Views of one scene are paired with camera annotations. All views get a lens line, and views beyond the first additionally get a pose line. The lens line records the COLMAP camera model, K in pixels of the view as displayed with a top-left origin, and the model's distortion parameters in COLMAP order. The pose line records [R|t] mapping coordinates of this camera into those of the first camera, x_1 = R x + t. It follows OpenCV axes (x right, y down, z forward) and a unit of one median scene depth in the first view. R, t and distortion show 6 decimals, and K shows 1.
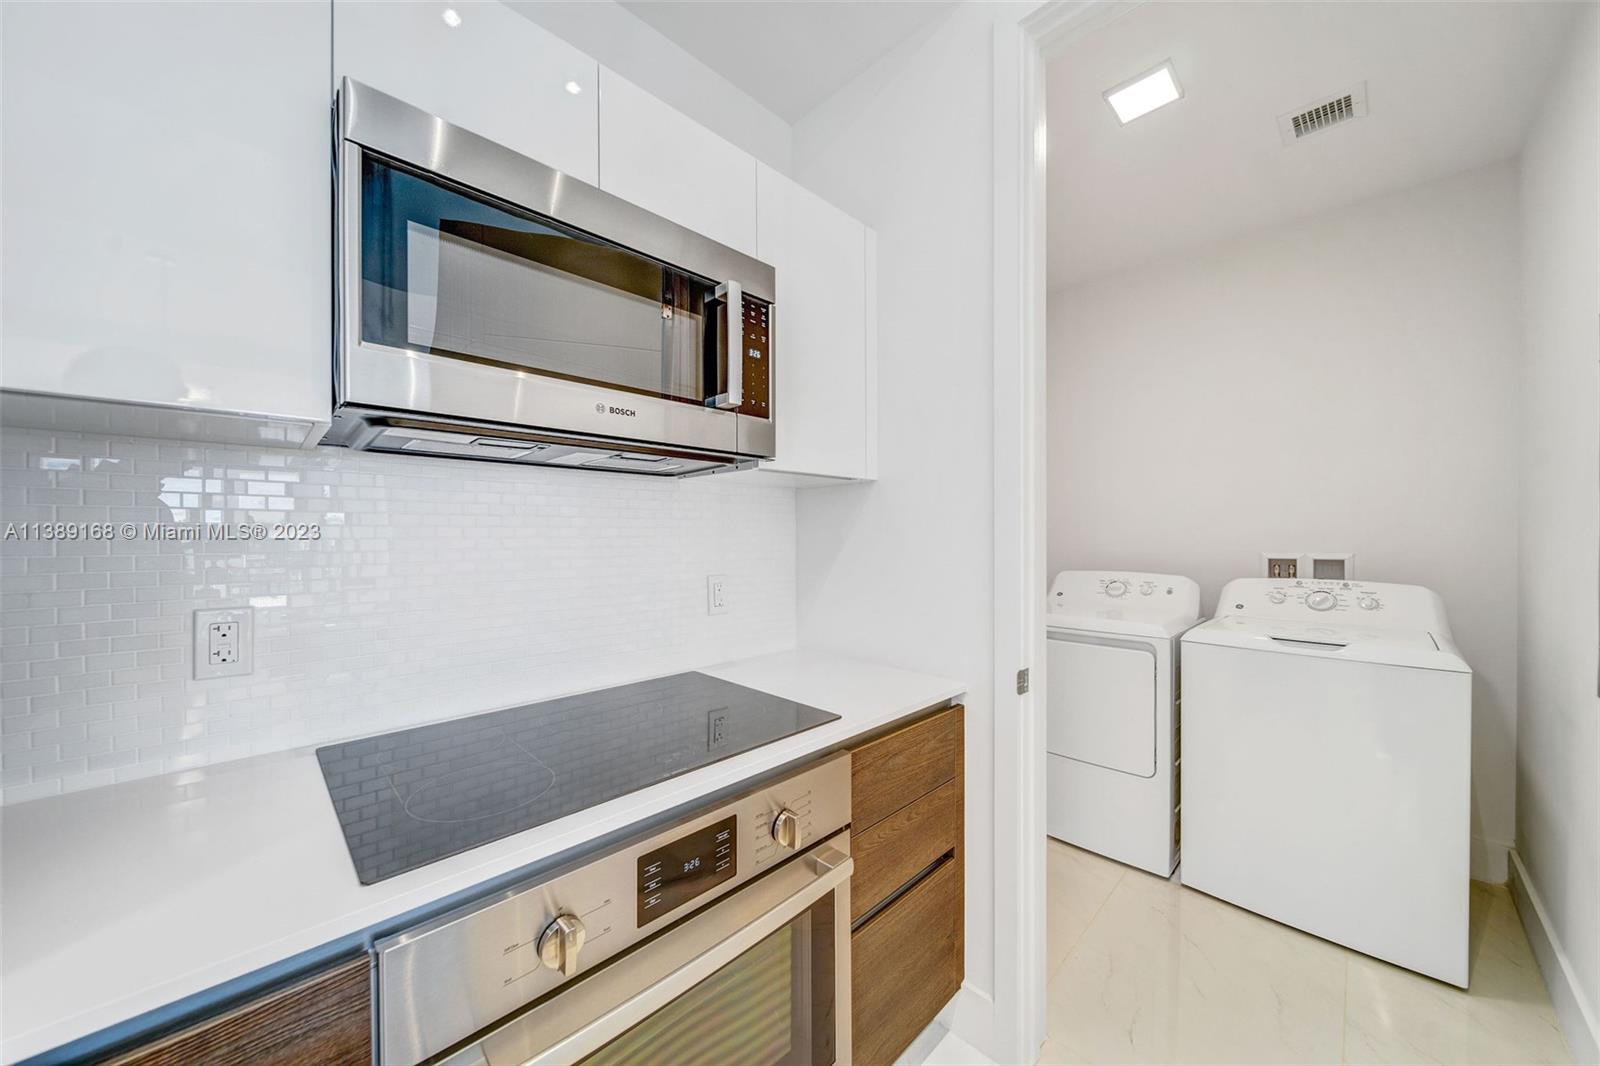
lens RADIAL K [[573.0, 0, 811.1], [0, 573.0, 536.3], [0, 0, 1]] dist [-0.003128, 0.000126]
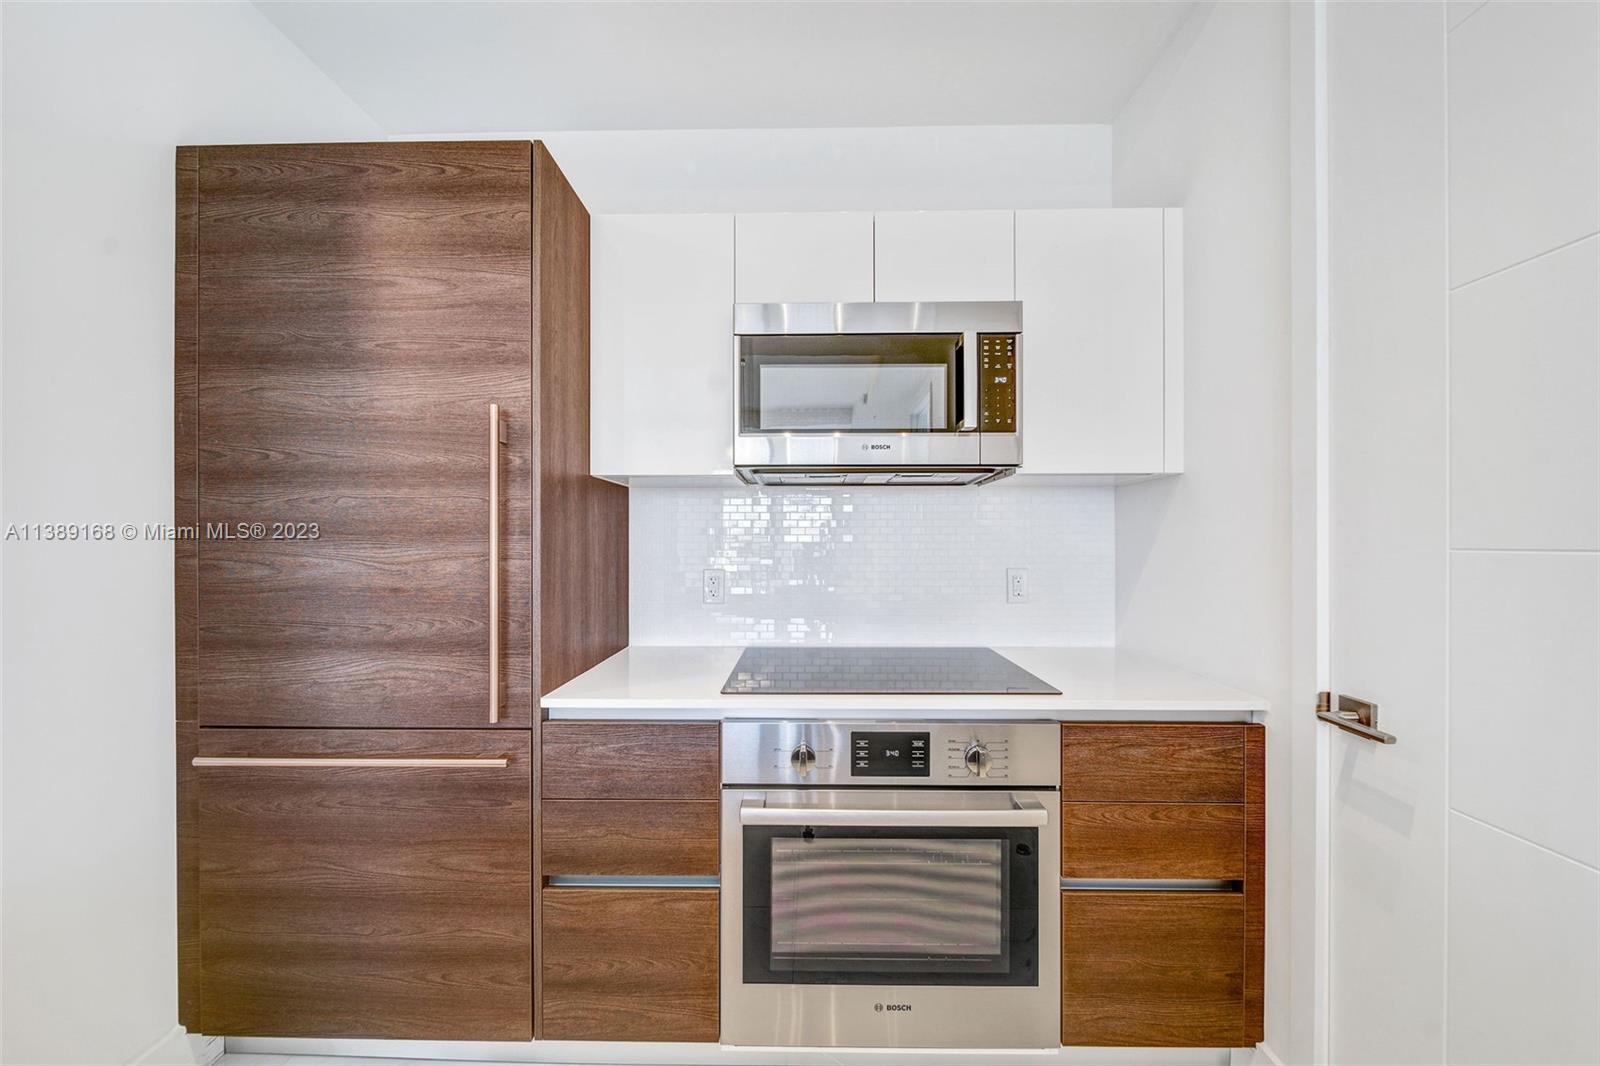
lens RADIAL K [[554.4, 0, 791.1], [0, 554.4, 542.3], [0, 0, 1]] dist [-0.001315, -0.000114]
pose [[0.683029, 0.003077, -0.730385, 0.482682], [-0.003824, 0.999992, 0.000637, 0.023570], [0.730381, 0.002358, 0.683036, -0.120699]]
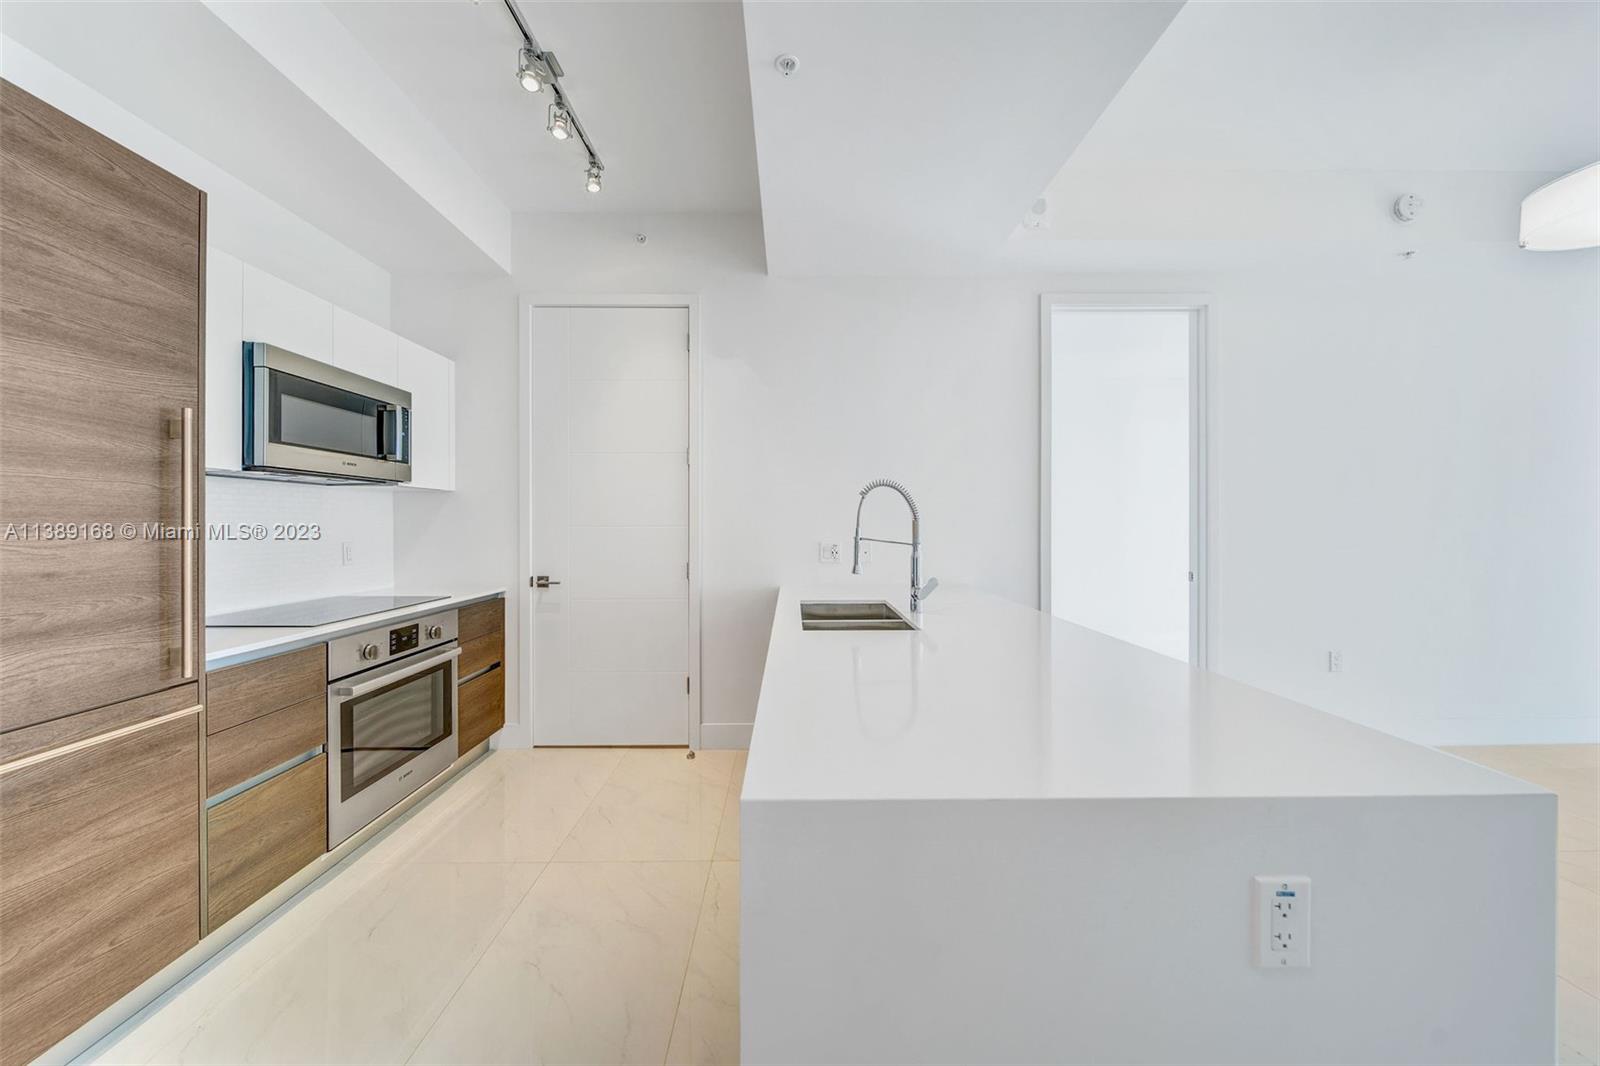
lens RADIAL K [[573.0, 0, 800.3], [0, 573.0, 525.8], [0, 0, 1]] dist [-0.003128, 0.000126]
pose [[0.710380, 0.001078, 0.703817, -0.583260], [-0.000128, 0.999999, -0.001403, 0.030183], [-0.703818, 0.000907, 0.710380, -1.672200]]
